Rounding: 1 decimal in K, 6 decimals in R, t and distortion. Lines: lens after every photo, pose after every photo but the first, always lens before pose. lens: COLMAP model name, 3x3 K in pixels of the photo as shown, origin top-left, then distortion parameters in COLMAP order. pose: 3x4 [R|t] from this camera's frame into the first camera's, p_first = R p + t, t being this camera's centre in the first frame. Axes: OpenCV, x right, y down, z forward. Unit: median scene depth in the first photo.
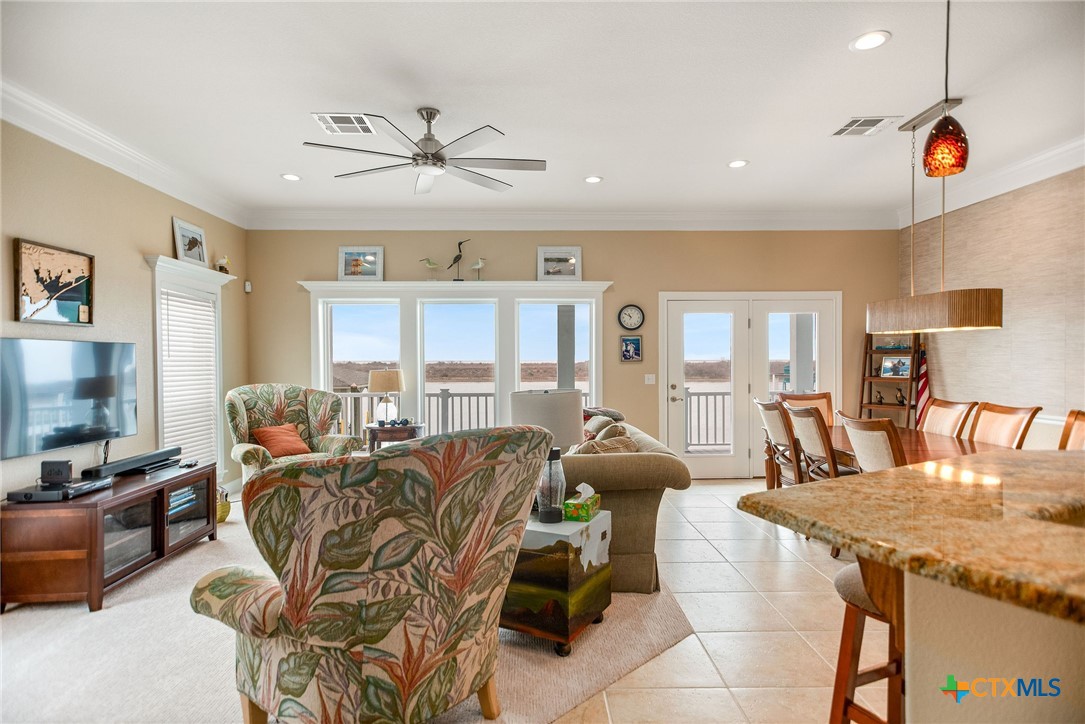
lens RADIAL K [[607.4, 0, 559.8], [0, 607.4, 358.4], [0, 0, 1]] dist [0.027451, 0.000581]
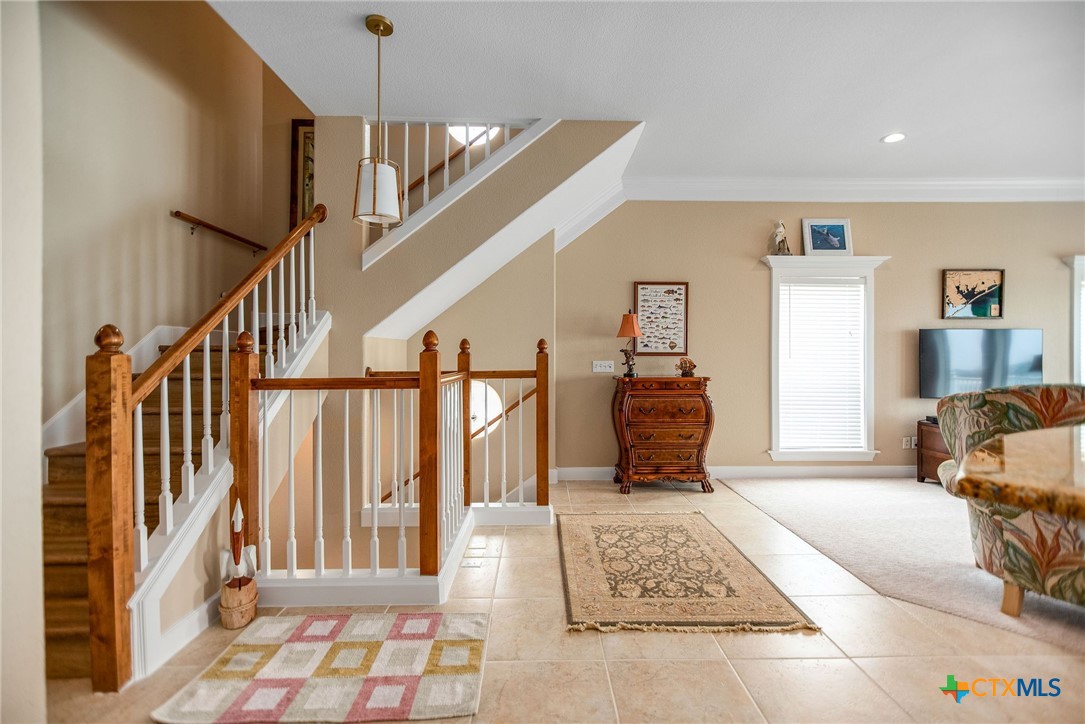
lens RADIAL K [[465.3, 0, 540.8], [0, 465.3, 356.0], [0, 0, 1]] dist [0.002433, 0.000456]
pose [[-0.024376, 0.015190, -0.999587, 0.416351], [0.001755, 0.999884, 0.015152, 0.020168], [0.999701, -0.001385, -0.024399, -0.061912]]
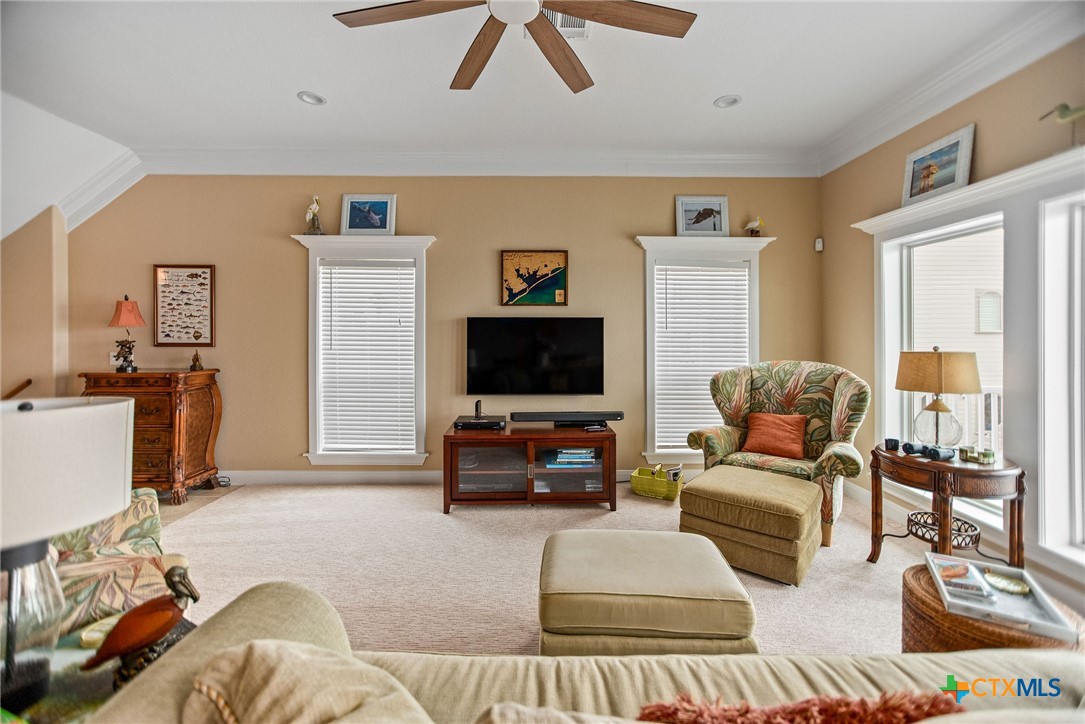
lens RADIAL K [[461.9, 0, 541.3], [0, 461.9, 329.7], [0, 0, 1]] dist [-0.000328, -0.000025]
pose [[-0.033180, -0.000552, -0.999449, 0.241907], [0.001328, 0.999999, -0.000596, -0.000472], [0.999449, -0.001347, -0.033179, 1.123197]]
